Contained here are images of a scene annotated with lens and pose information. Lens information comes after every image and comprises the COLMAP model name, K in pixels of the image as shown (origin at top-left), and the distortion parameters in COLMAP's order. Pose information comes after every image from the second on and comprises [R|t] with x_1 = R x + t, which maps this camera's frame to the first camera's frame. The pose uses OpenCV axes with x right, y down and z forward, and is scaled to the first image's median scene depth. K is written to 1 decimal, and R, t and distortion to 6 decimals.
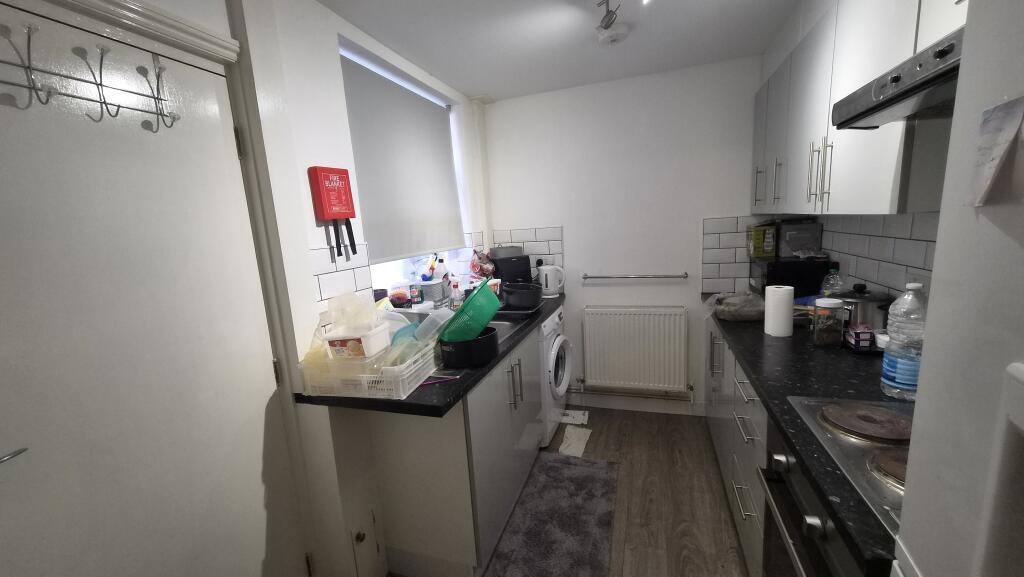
lens RADIAL K [[404.6, 0, 513.7], [0, 404.6, 291.7], [0, 0, 1]] dist [0.008709, -0.000123]
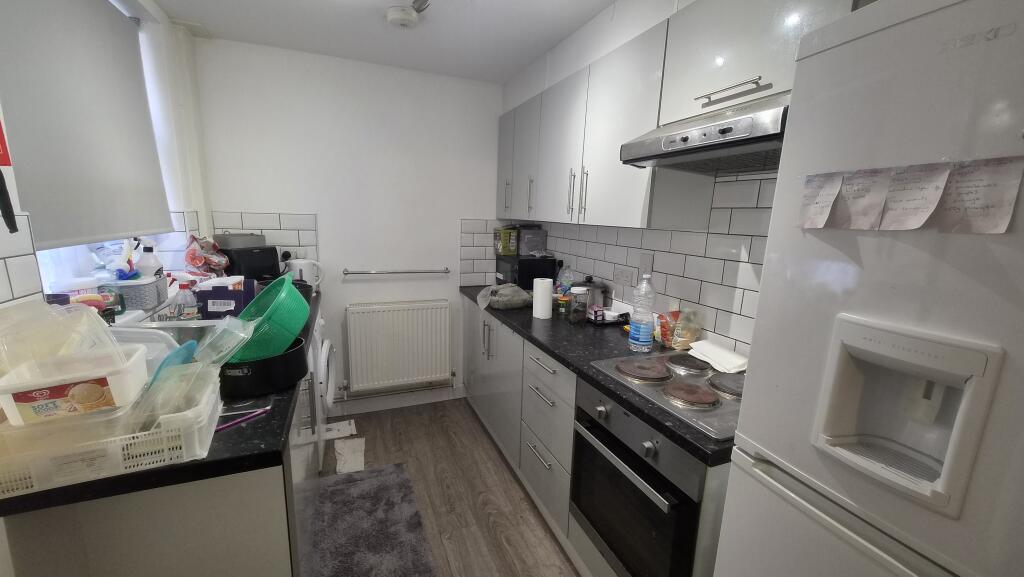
lens RADIAL K [[404.6, 0, 513.7], [0, 404.6, 291.7], [0, 0, 1]] dist [0.008709, -0.000123]
pose [[0.749536, -0.037041, 0.660926, -0.186829], [0.030822, 0.999303, 0.021051, -0.001715], [-0.661245, 0.004593, 0.750156, 0.096250]]
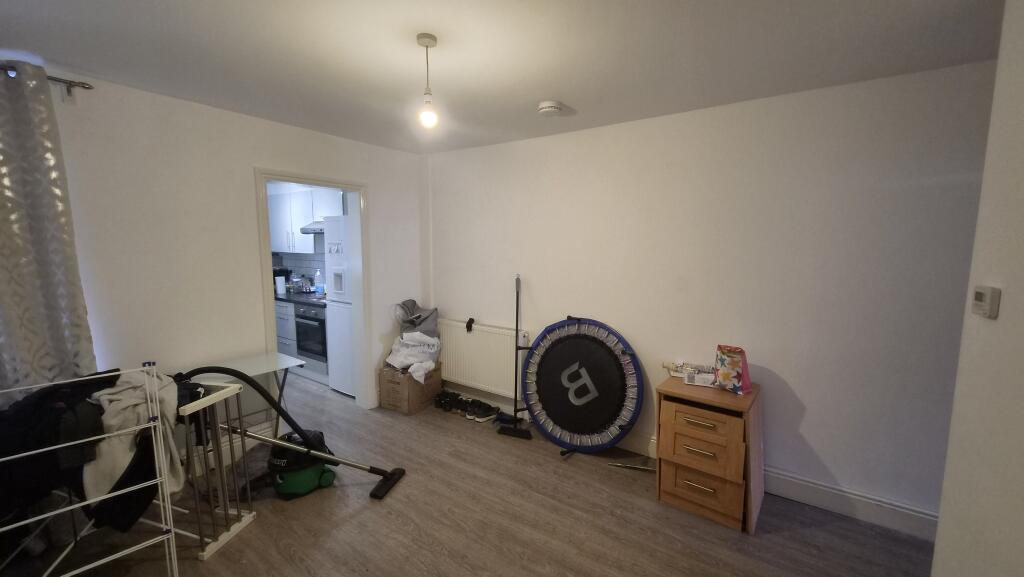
lens RADIAL K [[404.6, 0, 513.7], [0, 404.6, 291.7], [0, 0, 1]] dist [0.008709, -0.000123]
pose [[0.280328, -0.051029, 0.958547, -1.277794], [0.138498, 0.990287, 0.012215, 0.222245], [-0.949860, 0.129332, 0.284673, -1.071029]]
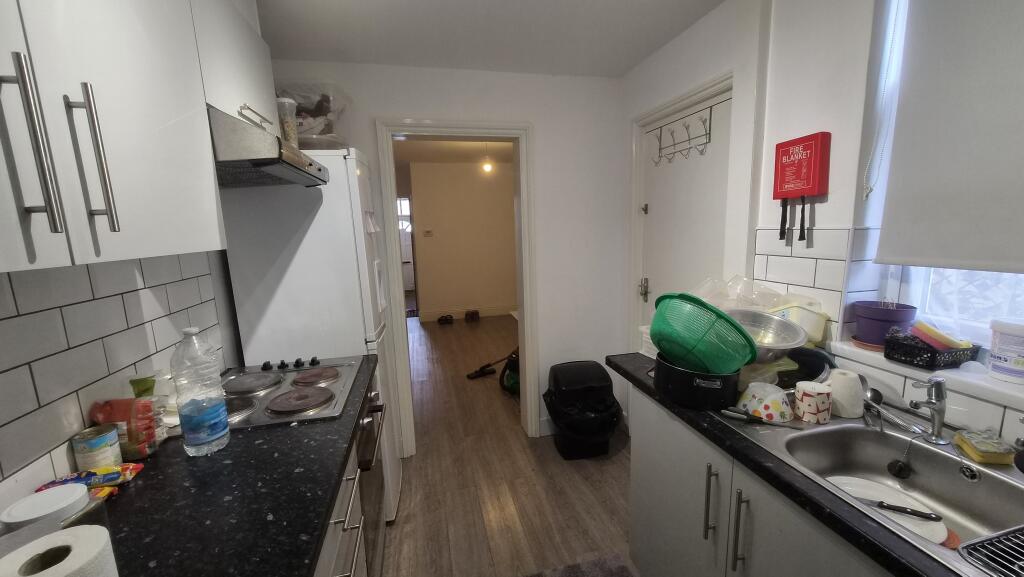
lens RADIAL K [[404.6, 0, 513.7], [0, 404.6, 291.7], [0, 0, 1]] dist [0.008709, -0.000123]
pose [[-0.844157, 0.173906, -0.507106, 0.392857], [-0.004452, 0.943616, 0.331013, -0.195285], [0.536078, 0.281685, -0.795785, 1.016223]]
